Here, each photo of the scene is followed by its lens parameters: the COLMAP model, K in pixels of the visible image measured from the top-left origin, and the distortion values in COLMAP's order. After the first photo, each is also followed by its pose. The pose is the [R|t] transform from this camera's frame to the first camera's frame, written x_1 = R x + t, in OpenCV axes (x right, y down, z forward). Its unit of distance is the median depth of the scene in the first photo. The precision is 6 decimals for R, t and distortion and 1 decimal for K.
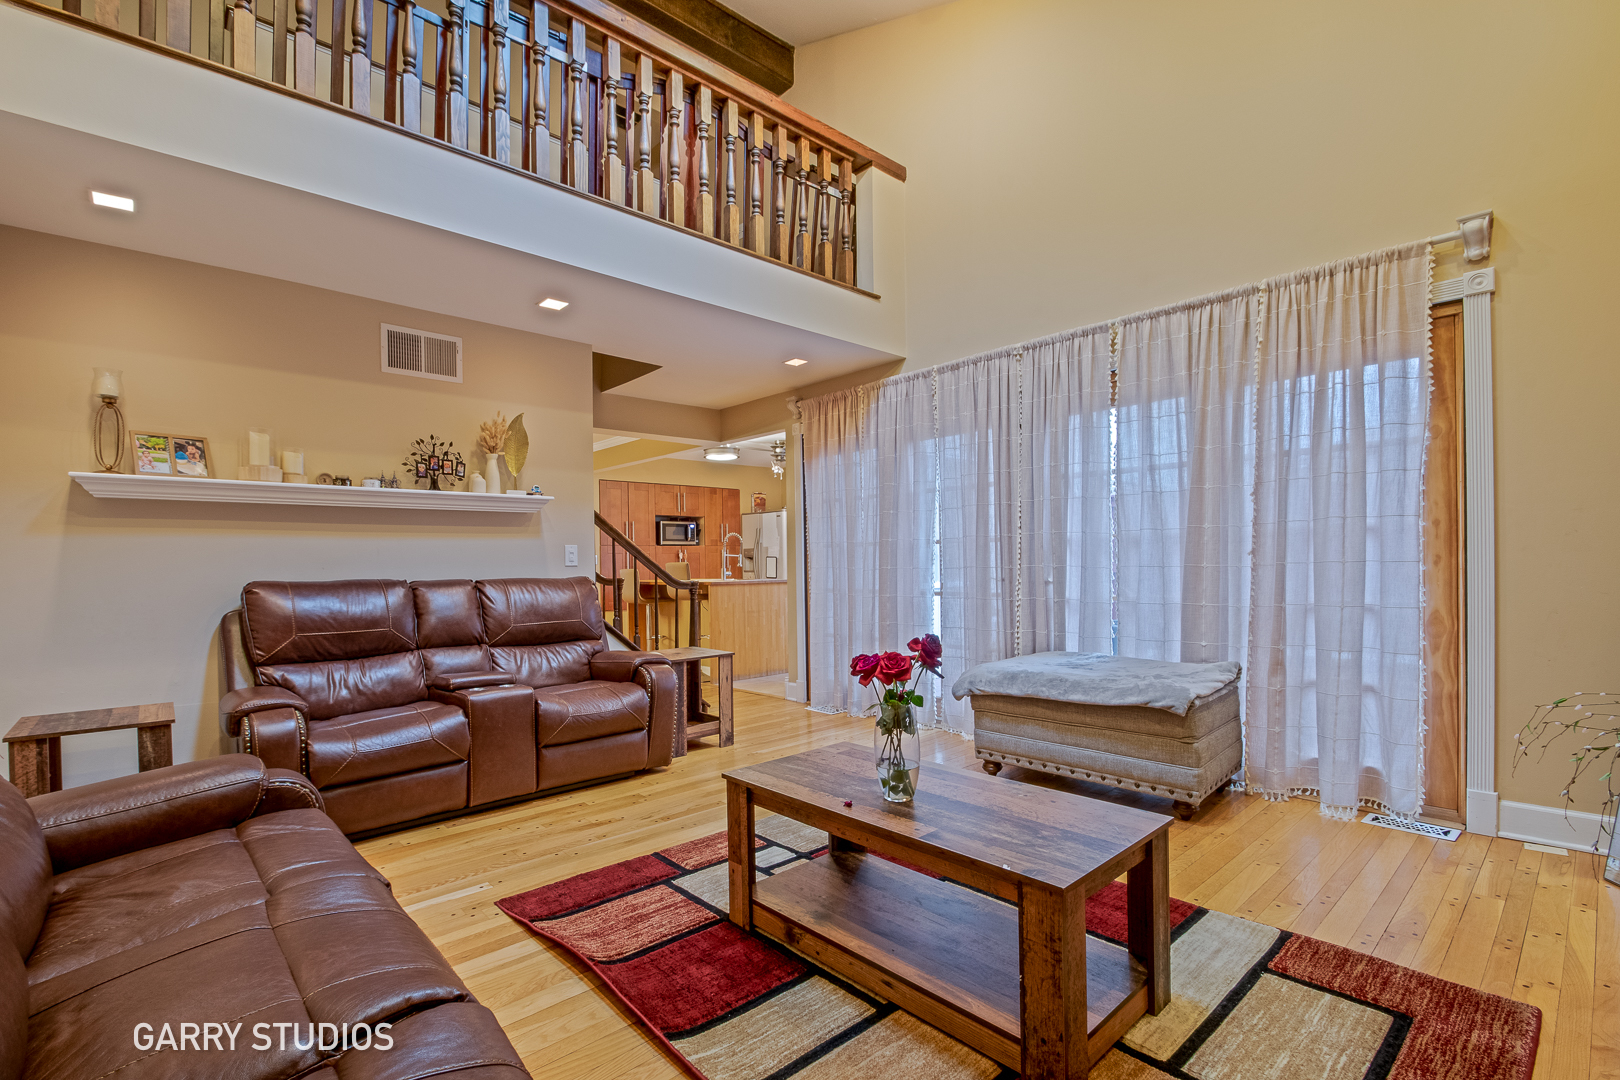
lens RADIAL K [[722.6, 0, 810.7], [0, 722.6, 554.0], [0, 0, 1]] dist [-0.000758, -0.000127]
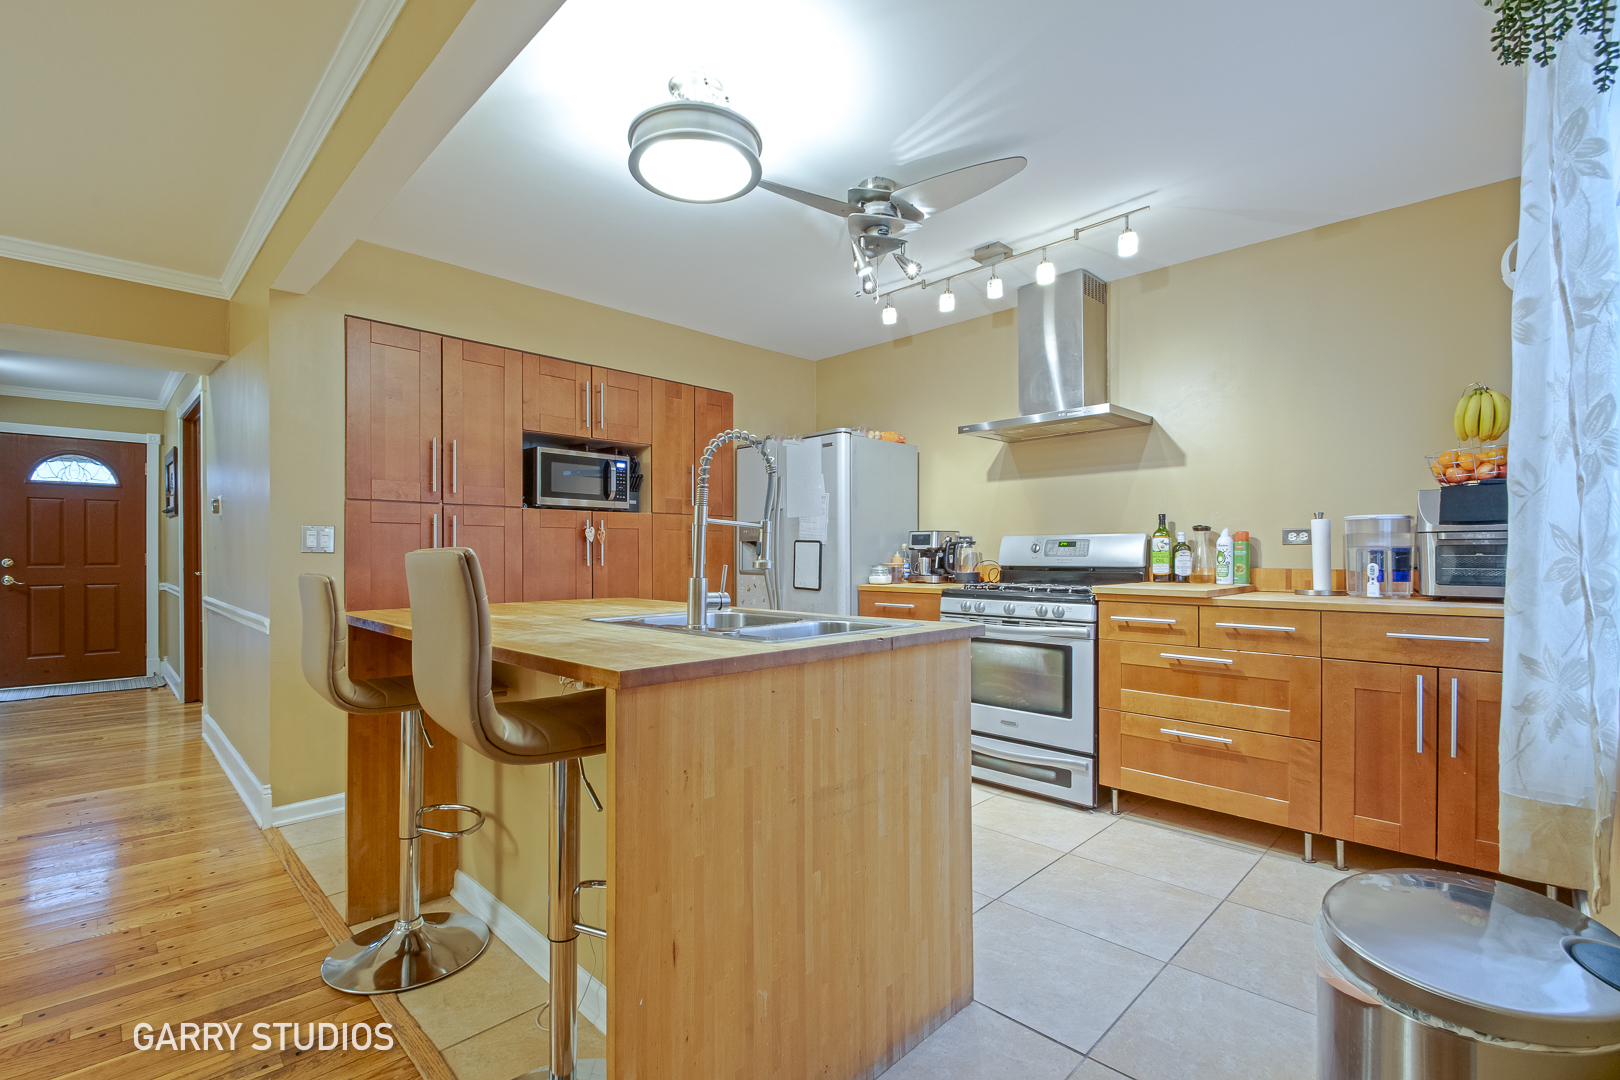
lens RADIAL K [[722.6, 0, 806.3], [0, 722.6, 547.9], [0, 0, 1]] dist [-0.000758, -0.000127]
pose [[0.999425, 0.008813, 0.032743, -0.070568], [-0.008806, 0.999961, -0.000355, 0.008584], [-0.032744, 0.000066, 0.999464, 0.582400]]
